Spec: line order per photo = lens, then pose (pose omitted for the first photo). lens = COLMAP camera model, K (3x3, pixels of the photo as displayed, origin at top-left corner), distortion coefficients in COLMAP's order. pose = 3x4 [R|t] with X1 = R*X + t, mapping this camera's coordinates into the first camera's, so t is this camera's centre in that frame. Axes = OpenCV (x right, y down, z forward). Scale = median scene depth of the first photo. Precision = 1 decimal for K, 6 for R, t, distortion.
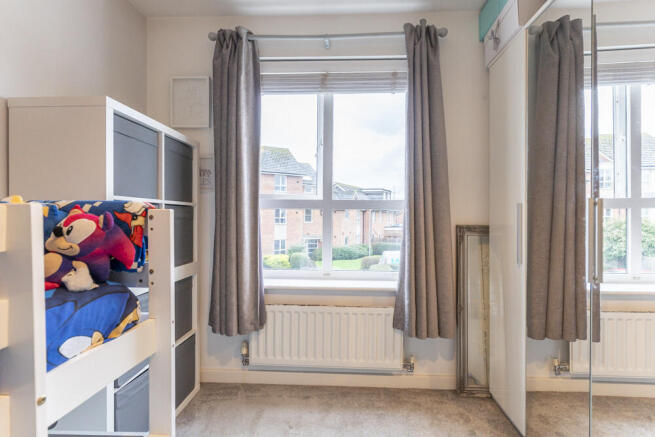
lens RADIAL K [[323.4, 0, 337.0], [0, 323.4, 218.4], [0, 0, 1]] dist [-0.004039, -0.000923]
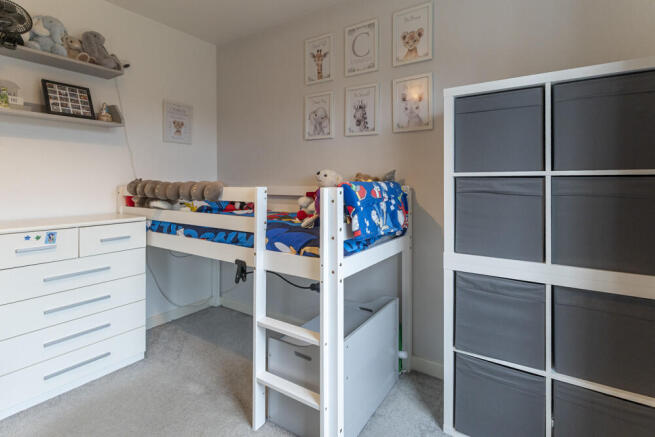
lens RADIAL K [[323.4, 0, 328.9], [0, 323.4, 181.4], [0, 0, 1]] dist [-0.004039, -0.000923]
pose [[-0.522507, -0.008729, -0.852591, 0.316880], [-0.005820, 0.999961, -0.006671, -0.019992], [0.852615, 0.001476, -0.522537, 0.798856]]
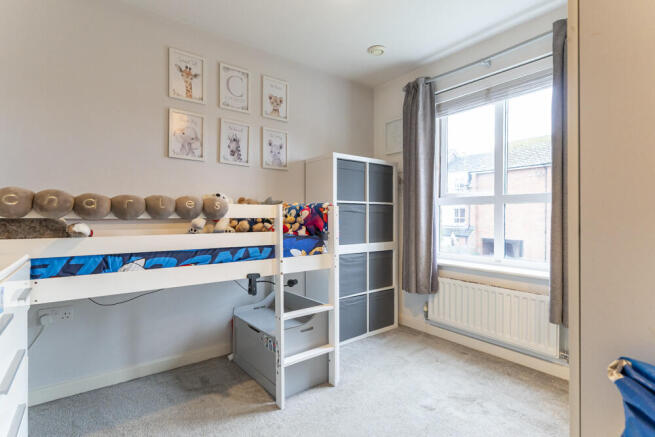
lens RADIAL K [[323.4, 0, 328.3], [0, 323.4, 220.3], [0, 0, 1]] dist [-0.004039, -0.000923]
pose [[0.645932, 0.003531, -0.763387, 0.527296], [0.000203, 0.999988, 0.004797, 0.028032], [0.763395, -0.003253, 0.645923, -0.220483]]
